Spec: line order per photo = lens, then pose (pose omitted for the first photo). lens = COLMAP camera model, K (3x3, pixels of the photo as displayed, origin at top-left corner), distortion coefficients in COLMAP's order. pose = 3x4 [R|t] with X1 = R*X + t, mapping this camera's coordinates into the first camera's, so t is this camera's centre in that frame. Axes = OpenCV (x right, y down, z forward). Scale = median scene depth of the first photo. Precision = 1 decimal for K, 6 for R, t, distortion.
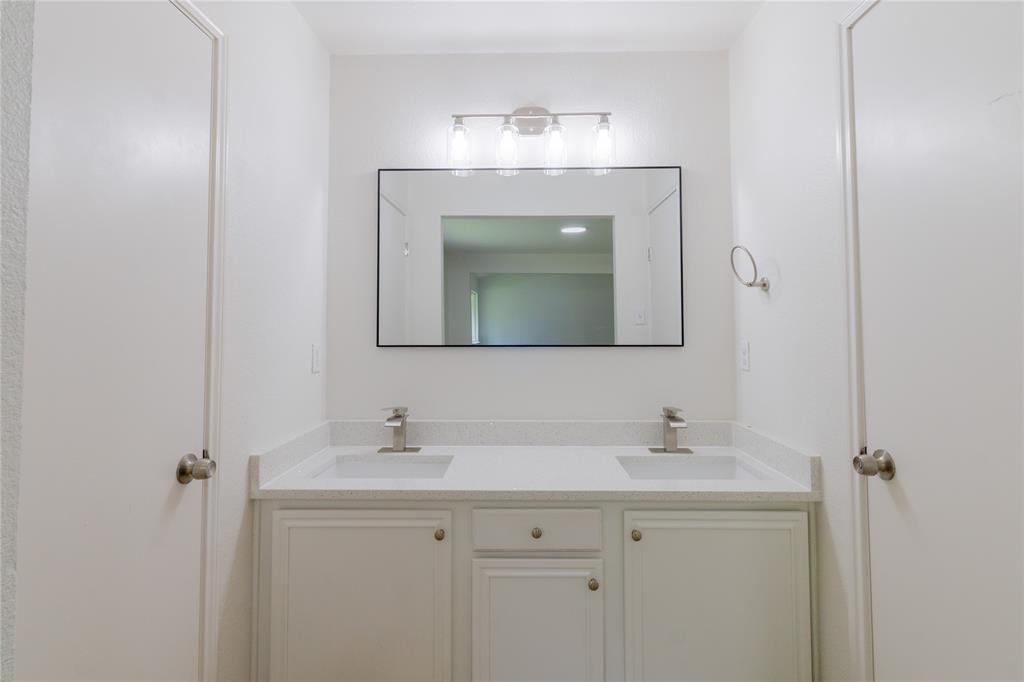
lens RADIAL K [[496.8, 0, 514.6], [0, 496.8, 310.5], [0, 0, 1]] dist [0.002792, -0.000506]
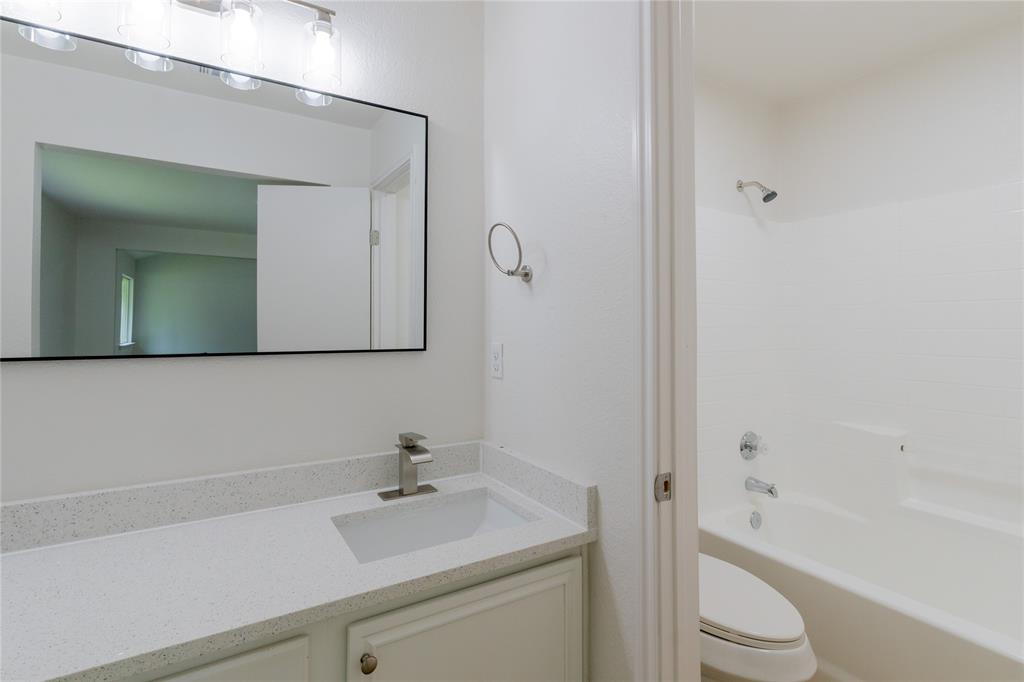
lens RADIAL K [[496.8, 0, 514.6], [0, 496.8, 310.5], [0, 0, 1]] dist [0.002792, -0.000506]
pose [[0.840834, 0.021064, 0.540883, 0.043174], [-0.024134, 0.999708, -0.001415, 0.009278], [-0.540754, -0.011864, 0.841097, 0.308073]]
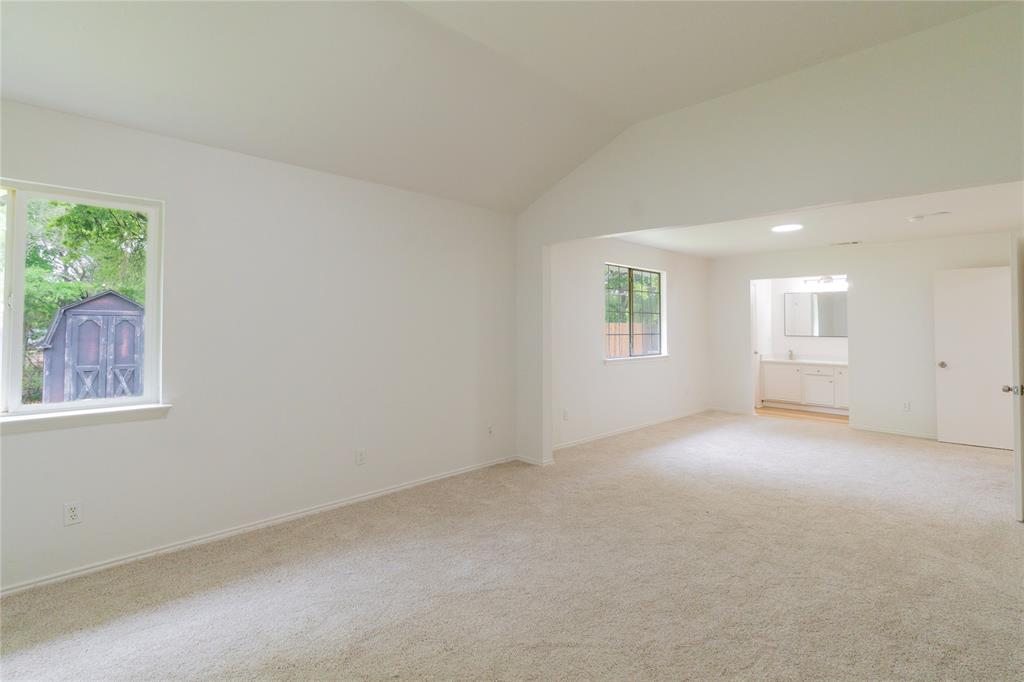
lens RADIAL K [[496.8, 0, 514.6], [0, 496.8, 310.5], [0, 0, 1]] dist [0.002792, -0.000506]
pose [[0.714176, -0.011104, -0.699878, 1.157108], [0.016397, 0.999865, 0.000869, -0.201636], [0.699774, -0.012096, 0.714262, -4.018464]]
